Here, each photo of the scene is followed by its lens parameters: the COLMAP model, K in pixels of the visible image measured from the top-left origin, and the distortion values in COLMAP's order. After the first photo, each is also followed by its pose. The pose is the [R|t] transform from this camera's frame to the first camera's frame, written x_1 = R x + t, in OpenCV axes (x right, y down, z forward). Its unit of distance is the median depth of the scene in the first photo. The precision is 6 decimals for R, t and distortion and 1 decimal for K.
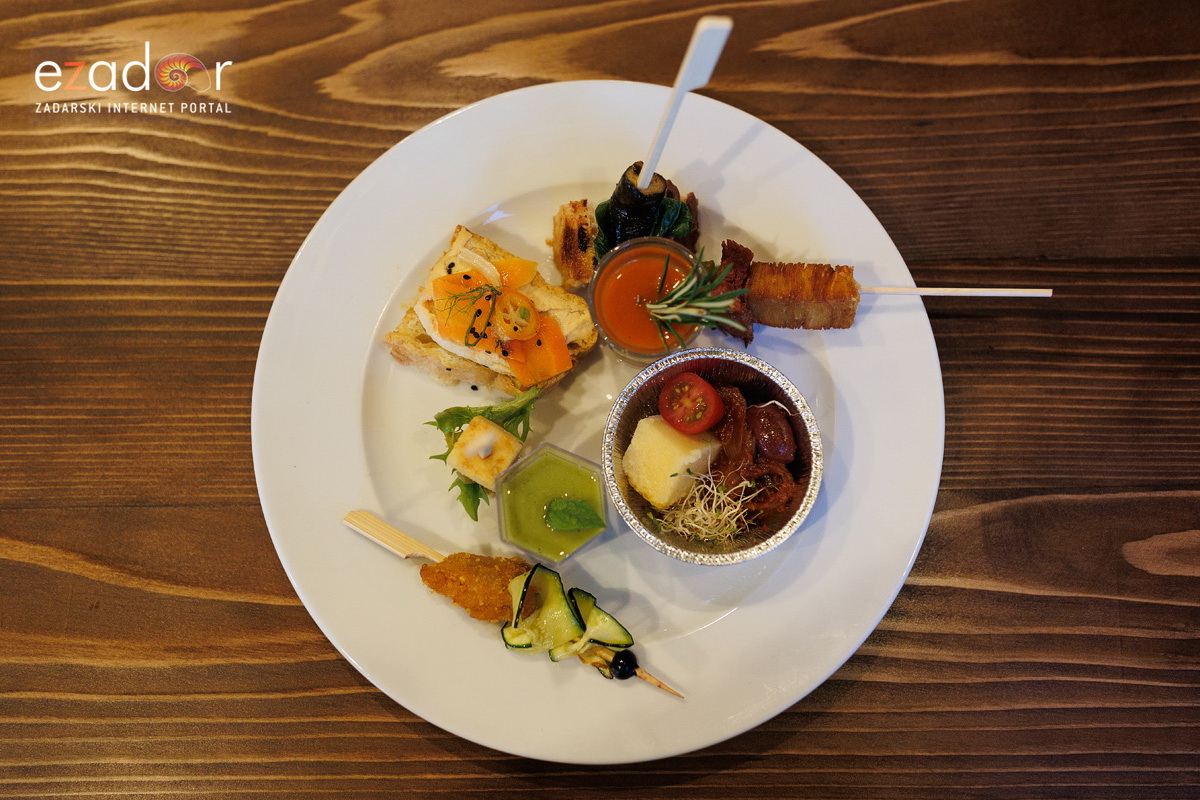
lens RADIAL K [[1128.0, 0, 599.1], [0, 1128.0, 393.6], [0, 0, 1]] dist [0.012671, -0.008793]
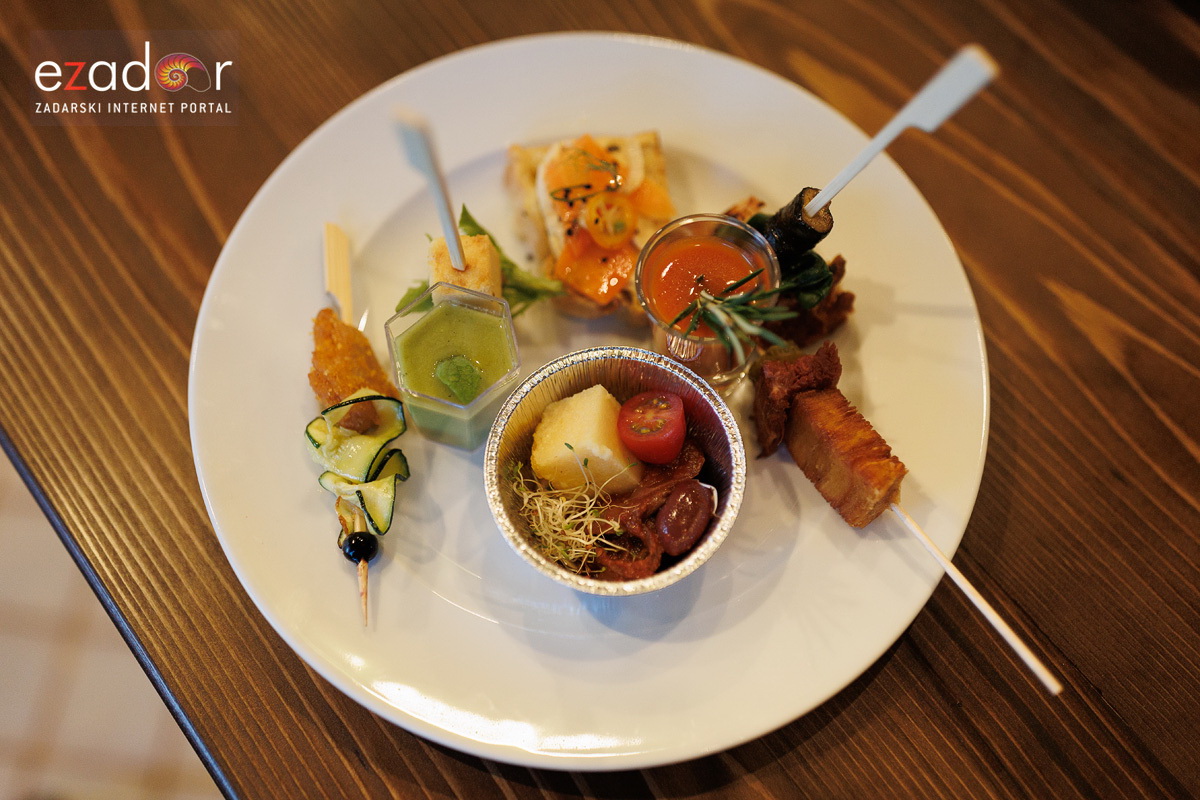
lens RADIAL K [[1128.0, 0, 599.1], [0, 1128.0, 393.6], [0, 0, 1]] dist [0.012671, -0.008793]
pose [[0.602613, 0.745374, -0.285089, 0.280239], [-0.788286, 0.611639, -0.067110, 0.083696], [0.124349, 0.265173, 0.956149, 0.178322]]
